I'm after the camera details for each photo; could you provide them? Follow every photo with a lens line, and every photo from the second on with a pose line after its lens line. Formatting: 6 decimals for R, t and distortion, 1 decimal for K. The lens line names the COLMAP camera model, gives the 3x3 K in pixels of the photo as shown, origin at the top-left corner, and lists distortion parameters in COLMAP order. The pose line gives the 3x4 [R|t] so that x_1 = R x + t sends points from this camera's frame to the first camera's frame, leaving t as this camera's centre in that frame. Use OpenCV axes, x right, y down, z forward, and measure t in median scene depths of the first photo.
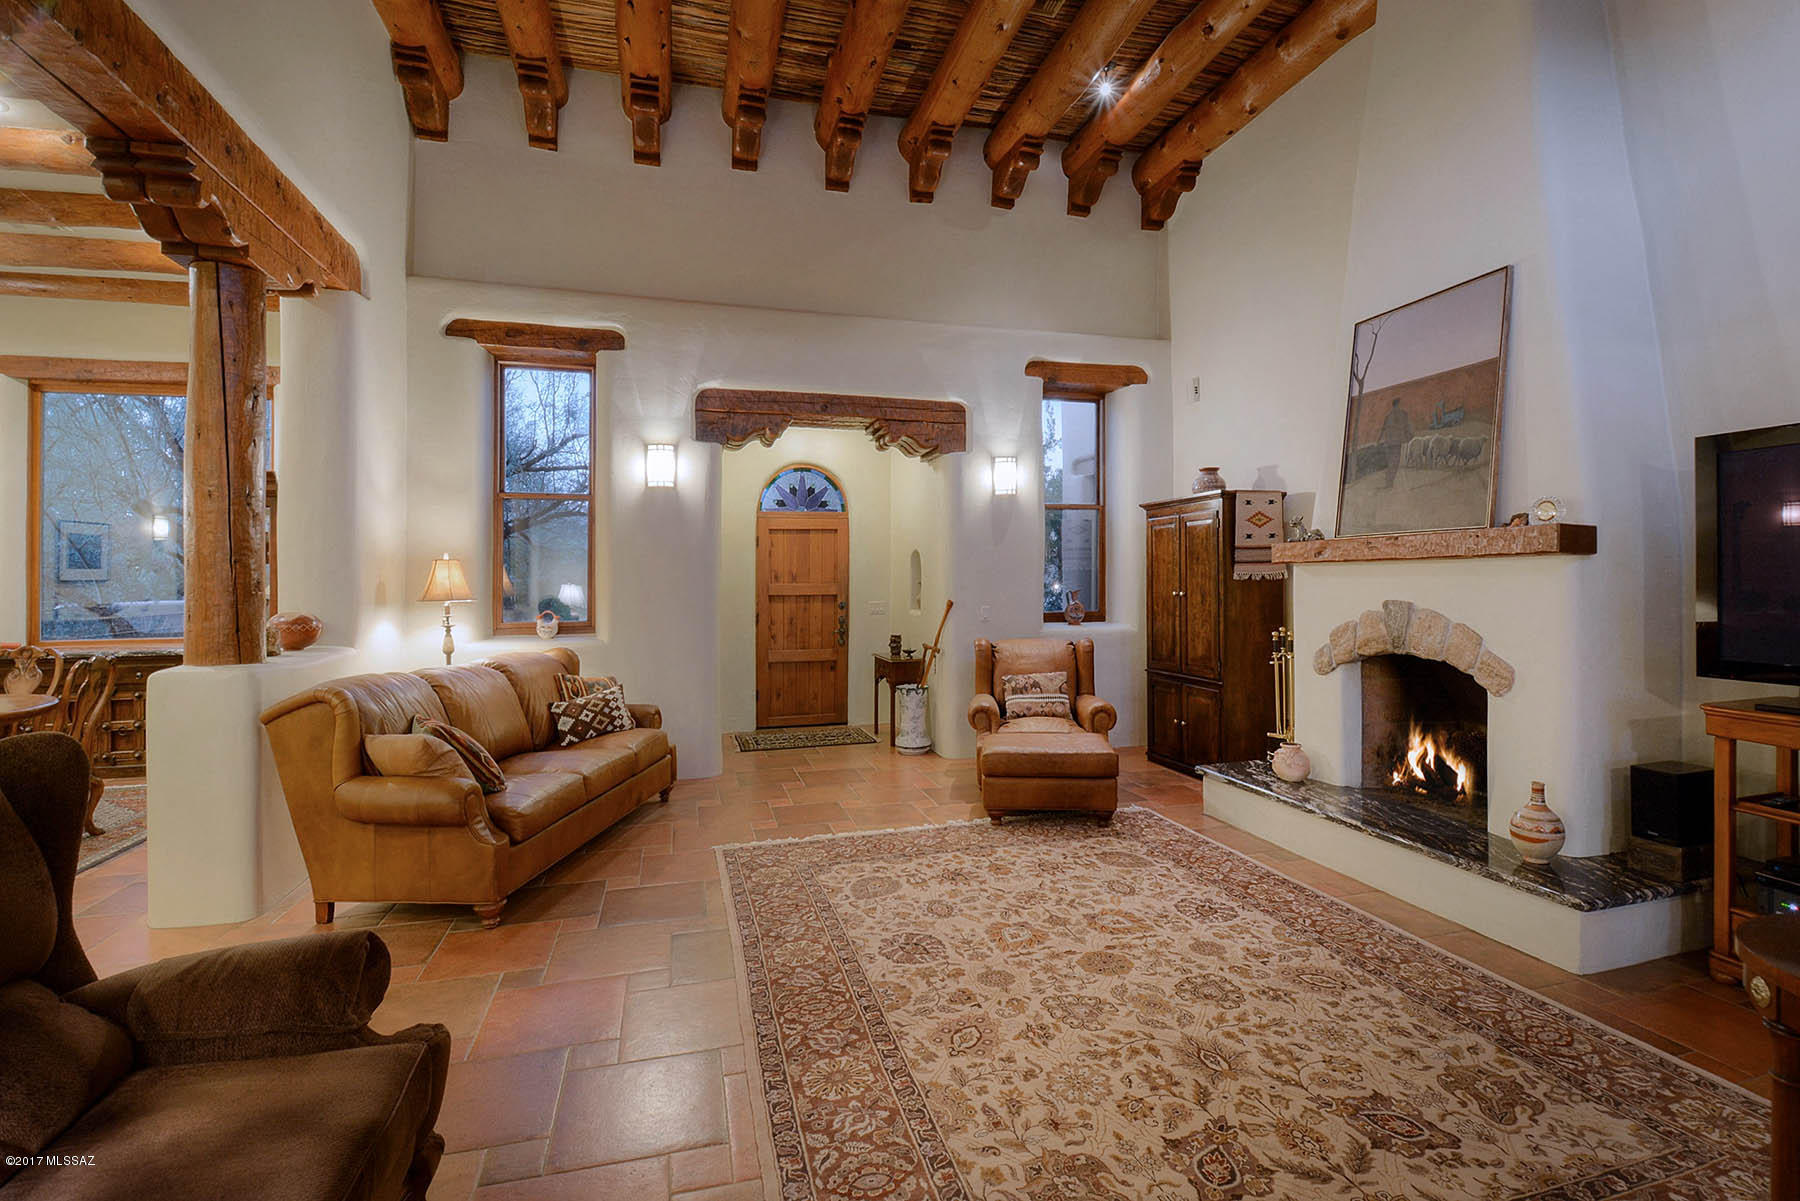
lens RADIAL K [[844.3, 0, 898.4], [0, 844.3, 568.7], [0, 0, 1]] dist [0.000121, -0.000449]
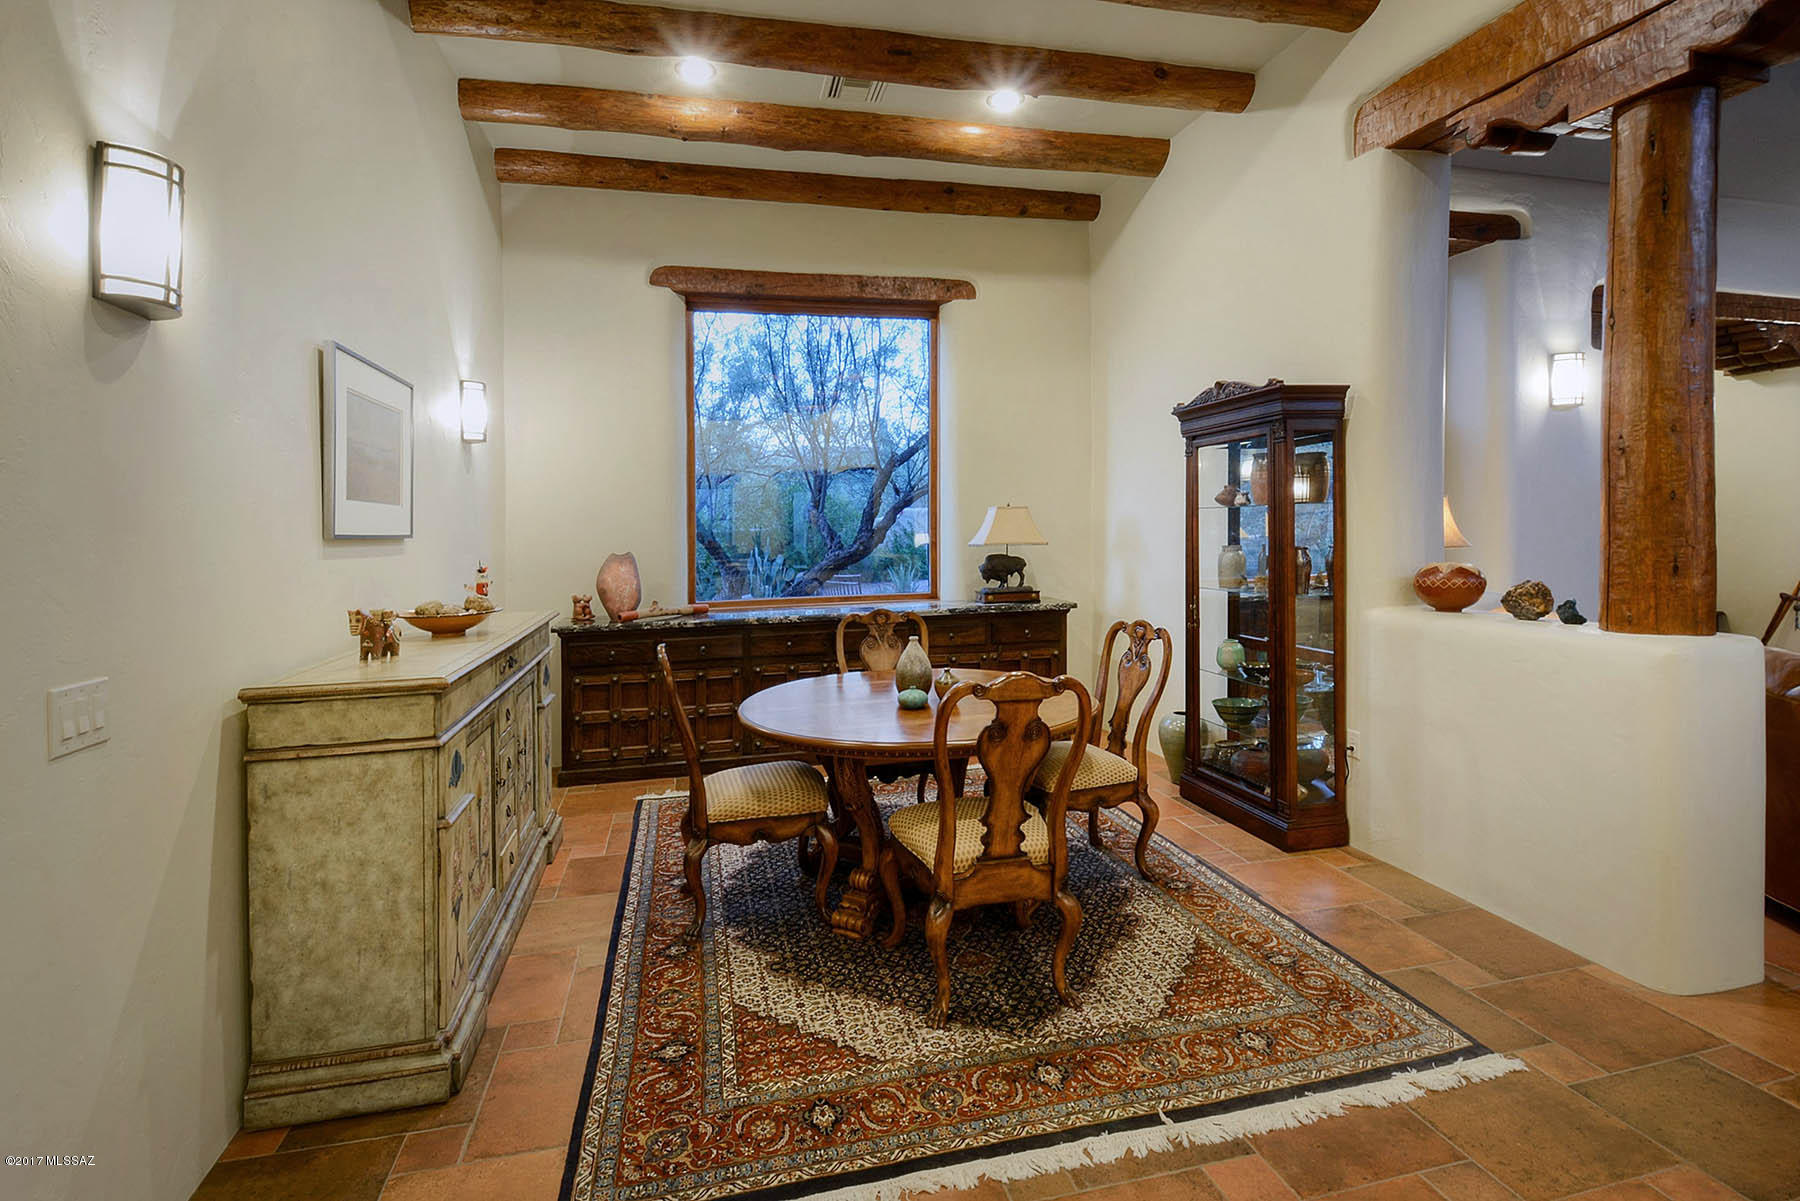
lens RADIAL K [[820.2, 0, 893.7], [0, 820.2, 515.5], [0, 0, 1]] dist [-0.000128, -0.000178]
pose [[0.999783, -0.013132, -0.016147, -0.817031], [0.013124, 0.999914, -0.000575, 0.001090], [0.016153, 0.000363, 0.999869, 0.172408]]
